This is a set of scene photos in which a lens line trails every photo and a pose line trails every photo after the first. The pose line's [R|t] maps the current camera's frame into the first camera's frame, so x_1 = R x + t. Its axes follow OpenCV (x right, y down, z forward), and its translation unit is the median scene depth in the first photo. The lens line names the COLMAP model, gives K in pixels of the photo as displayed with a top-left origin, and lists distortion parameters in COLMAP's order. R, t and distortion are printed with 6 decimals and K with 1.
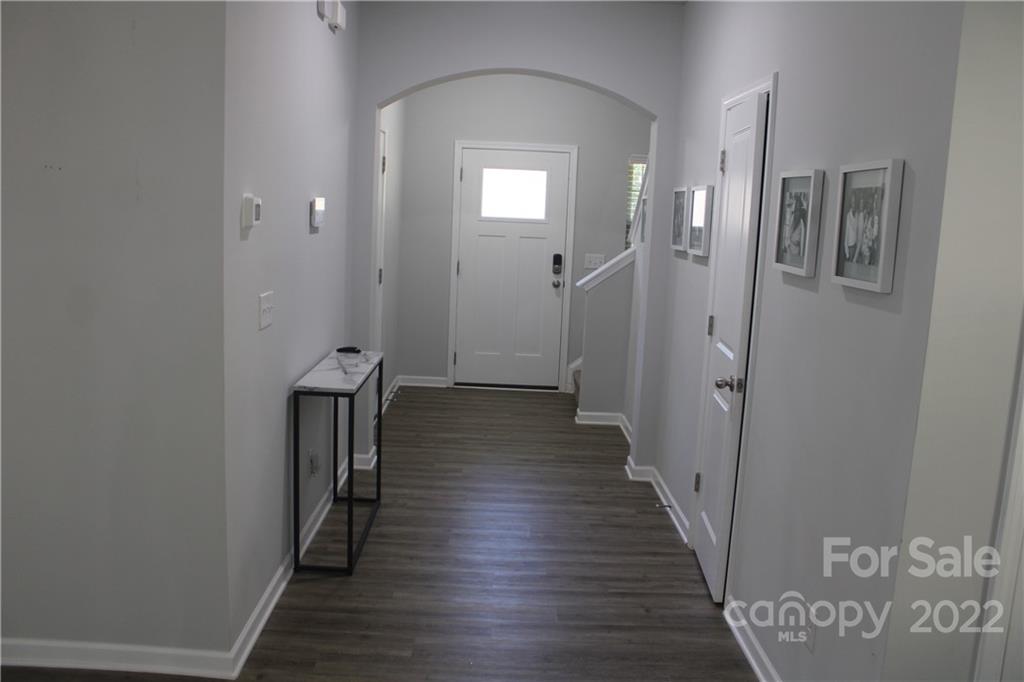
lens RADIAL K [[861.2, 0, 514.5], [0, 861.2, 339.8], [0, 0, 1]] dist [-0.161670, 0.150196]
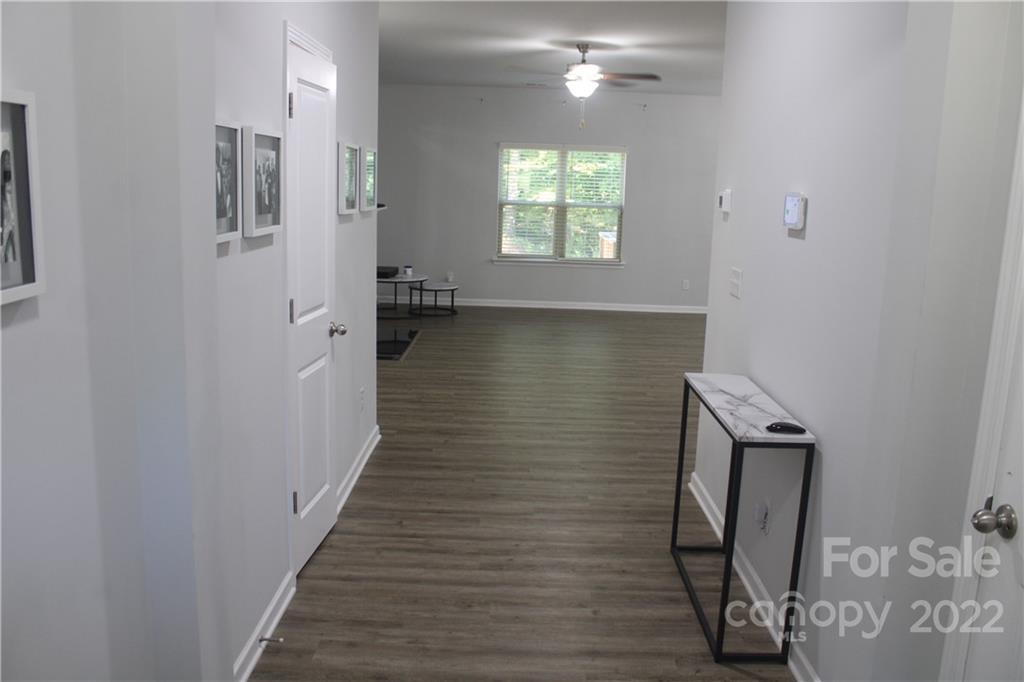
lens RADIAL K [[861.2, 0, 514.5], [0, 861.2, 339.8], [0, 0, 1]] dist [-0.161670, 0.150196]
pose [[-0.996956, -0.077226, 0.010720, 0.006757], [-0.069521, 0.942760, 0.326143, -0.280827], [-0.035293, 0.324405, -0.945260, 1.834010]]
